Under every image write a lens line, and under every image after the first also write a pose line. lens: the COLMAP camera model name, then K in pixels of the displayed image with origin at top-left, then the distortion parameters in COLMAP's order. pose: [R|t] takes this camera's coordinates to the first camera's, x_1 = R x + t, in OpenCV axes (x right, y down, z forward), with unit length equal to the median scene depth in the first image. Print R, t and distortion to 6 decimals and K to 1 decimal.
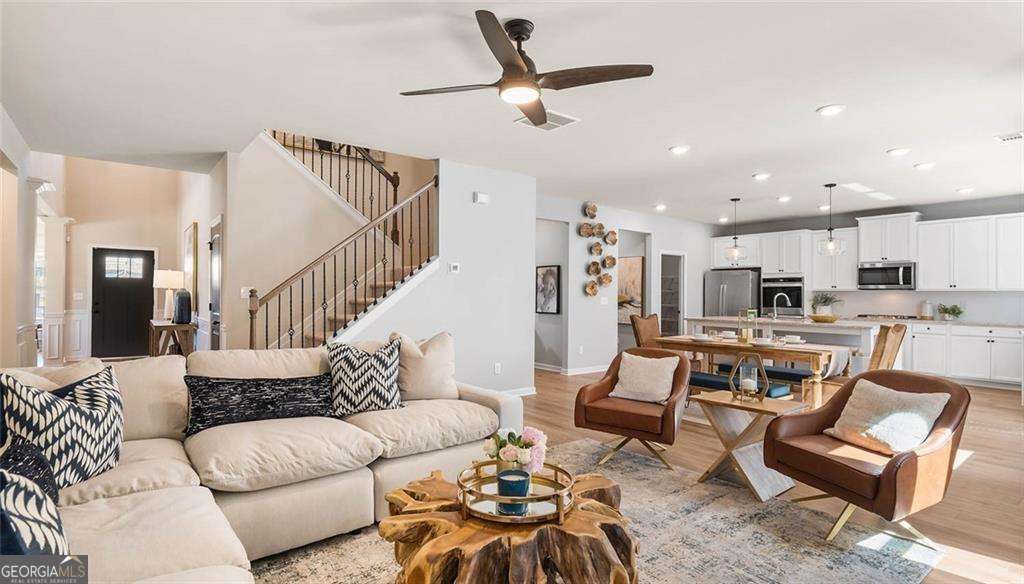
lens RADIAL K [[494.8, 0, 509.2], [0, 494.8, 294.0], [0, 0, 1]] dist [0.012622, -0.000143]
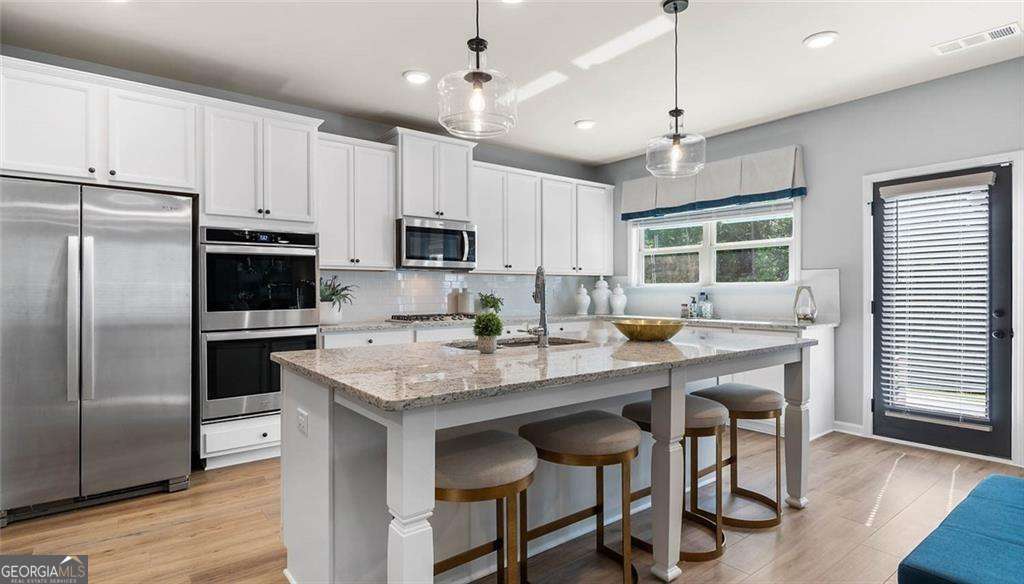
lens RADIAL K [[516.0, 0, 507.9], [0, 516.0, 292.5], [0, 0, 1]] dist [0.000329, 0.000746]
pose [[-0.005341, -0.010323, 0.999932, 0.175023], [0.000884, 0.999946, 0.010328, 0.011473], [-0.999985, 0.000939, -0.005332, 0.911404]]
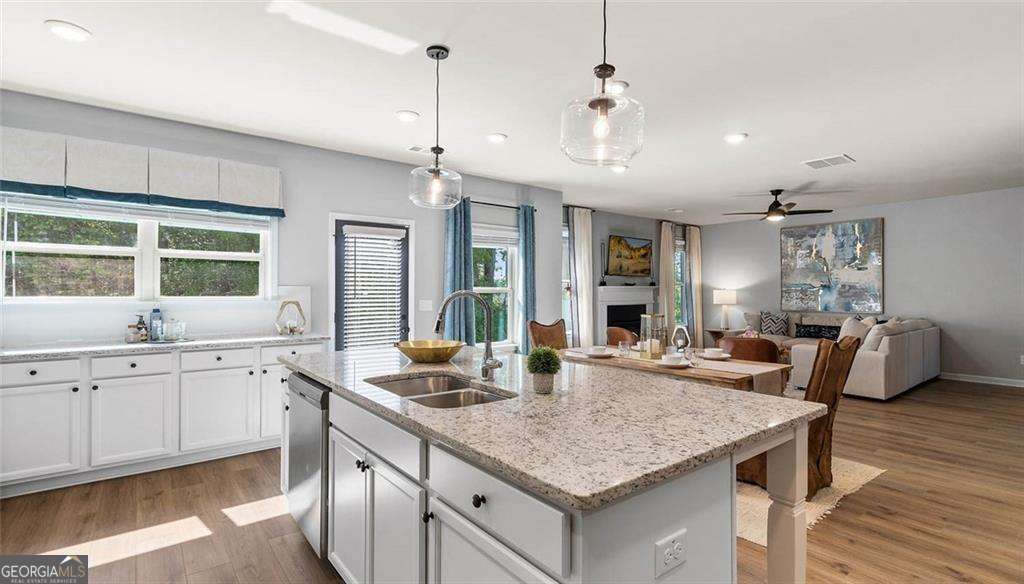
lens RADIAL K [[469.1, 0, 518.4], [0, 469.1, 292.0], [0, 0, 1]] dist [0.001942, -0.000337]
pose [[-0.999777, -0.010446, -0.018351, 0.462015], [-0.010421, 0.999945, -0.001452, -0.001767], [0.018365, -0.001260, -0.999831, 1.138404]]
